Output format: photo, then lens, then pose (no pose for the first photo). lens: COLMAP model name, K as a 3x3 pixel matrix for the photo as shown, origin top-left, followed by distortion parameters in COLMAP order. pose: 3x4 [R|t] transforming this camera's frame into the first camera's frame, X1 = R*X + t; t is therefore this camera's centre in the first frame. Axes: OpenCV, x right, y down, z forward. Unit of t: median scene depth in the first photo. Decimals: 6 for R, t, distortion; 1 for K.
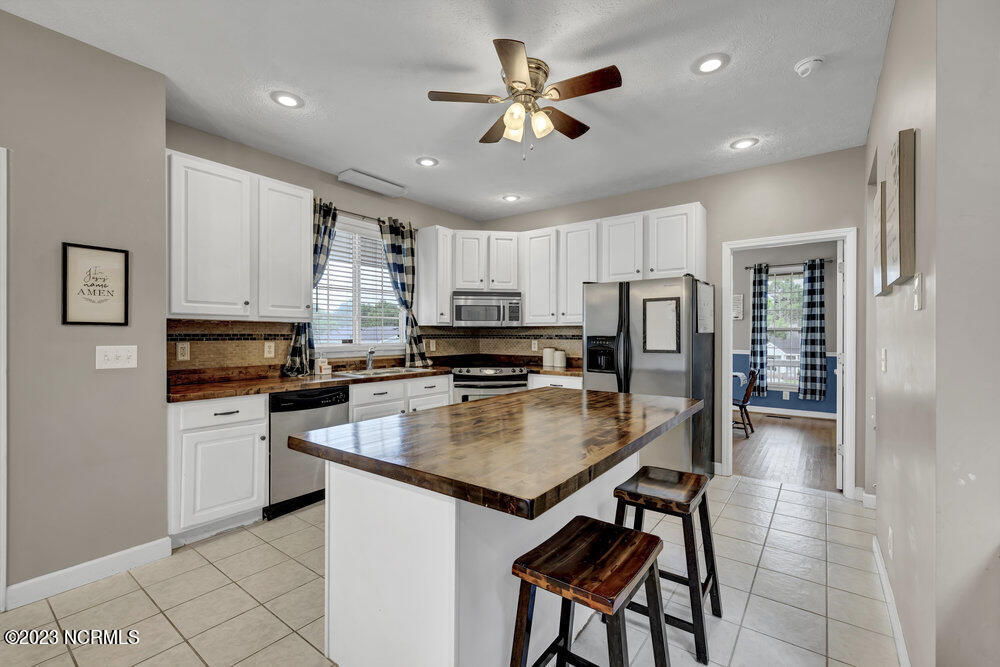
lens RADIAL K [[431.6, 0, 497.6], [0, 431.6, 333.2], [0, 0, 1]] dist [0.001788, 0.000182]
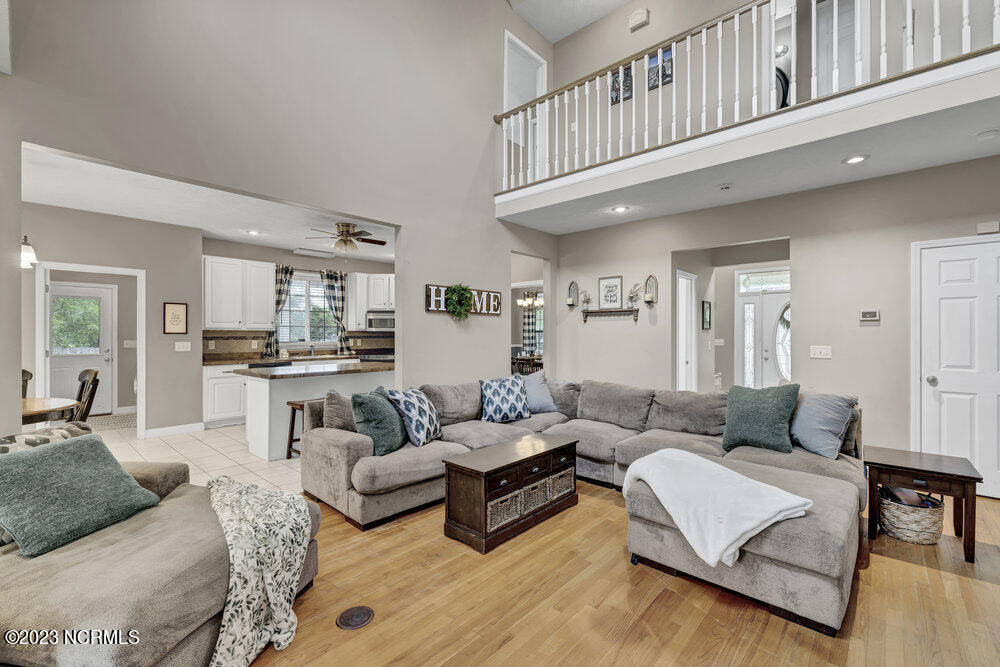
lens RADIAL K [[431.6, 0, 501.8], [0, 431.6, 334.2], [0, 0, 1]] dist [0.001788, 0.000182]
pose [[0.996756, -0.003869, -0.080385, 0.669412], [0.004136, 0.999986, 0.003154, -0.008596], [0.080372, -0.003476, 0.996759, -0.776235]]
